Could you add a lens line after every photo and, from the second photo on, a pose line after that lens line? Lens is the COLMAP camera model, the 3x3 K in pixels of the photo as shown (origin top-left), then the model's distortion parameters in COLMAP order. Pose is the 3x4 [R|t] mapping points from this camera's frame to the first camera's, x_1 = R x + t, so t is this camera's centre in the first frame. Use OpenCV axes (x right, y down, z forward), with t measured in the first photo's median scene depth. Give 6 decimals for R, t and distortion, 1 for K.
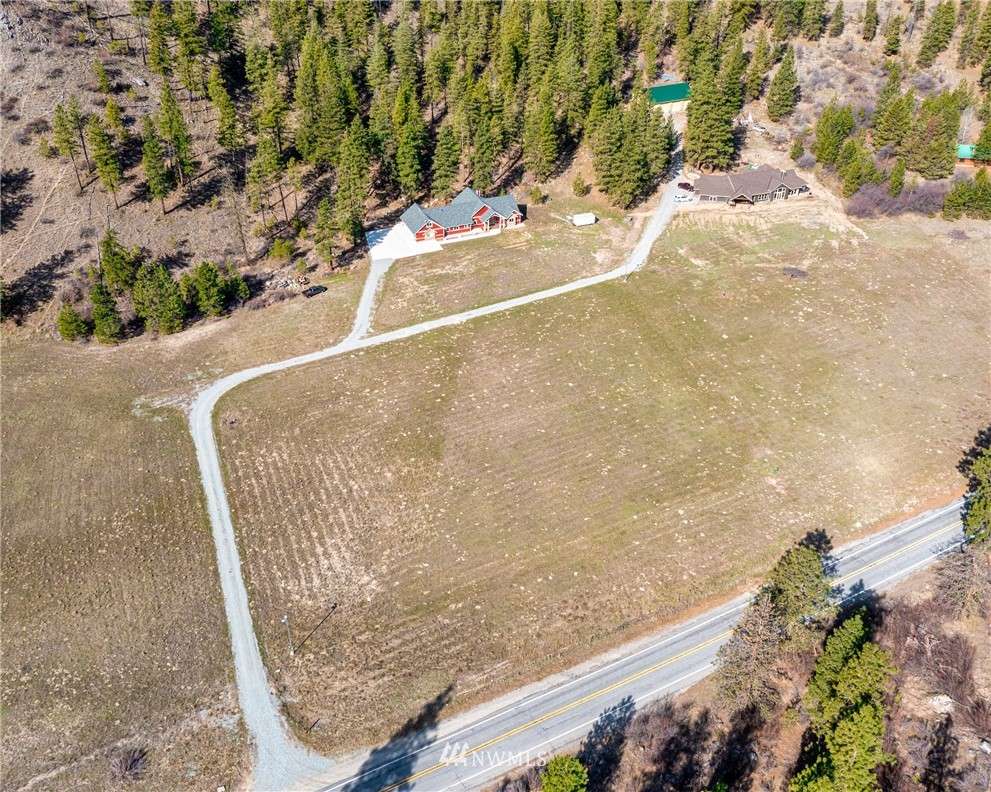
lens RADIAL K [[932.7, 0, 495.5], [0, 932.7, 396.5], [0, 0, 1]] dist [-0.002465, 0.000000]
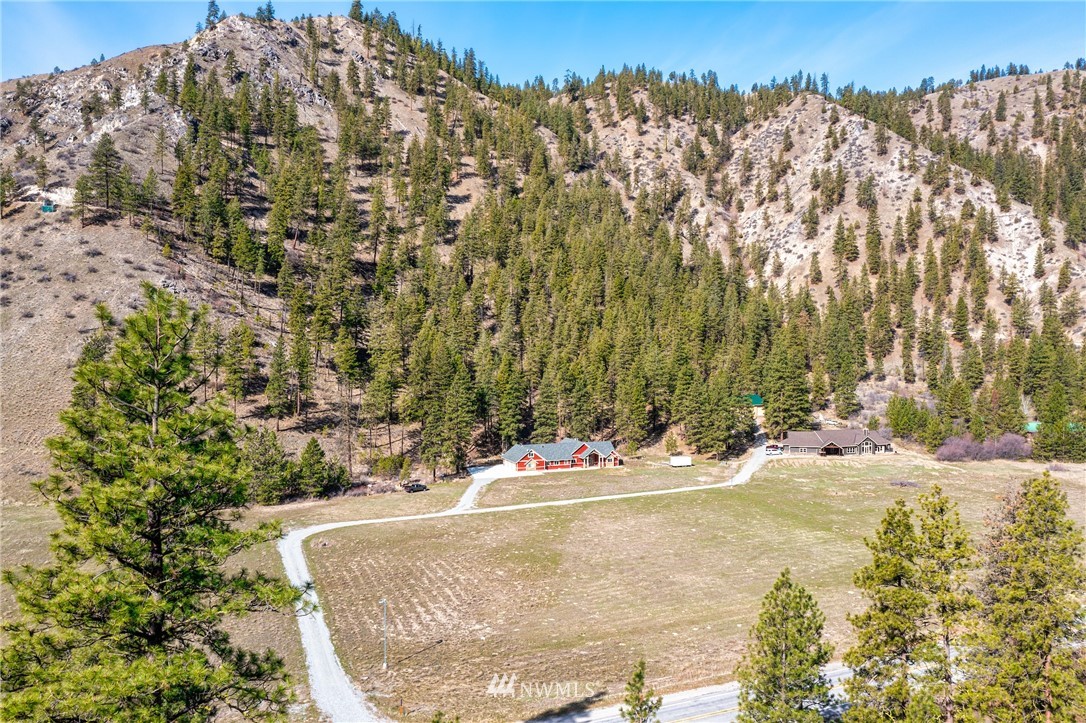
lens RADIAL K [[861.2, 0, 541.7], [0, 861.2, 356.6], [0, 0, 1]] dist [-0.021236, 0.034921]
pose [[0.999868, 0.003882, -0.015790, -0.045566], [-0.012035, 0.829681, -0.558108, 0.256797], [0.010934, 0.558224, 0.829618, 0.159549]]
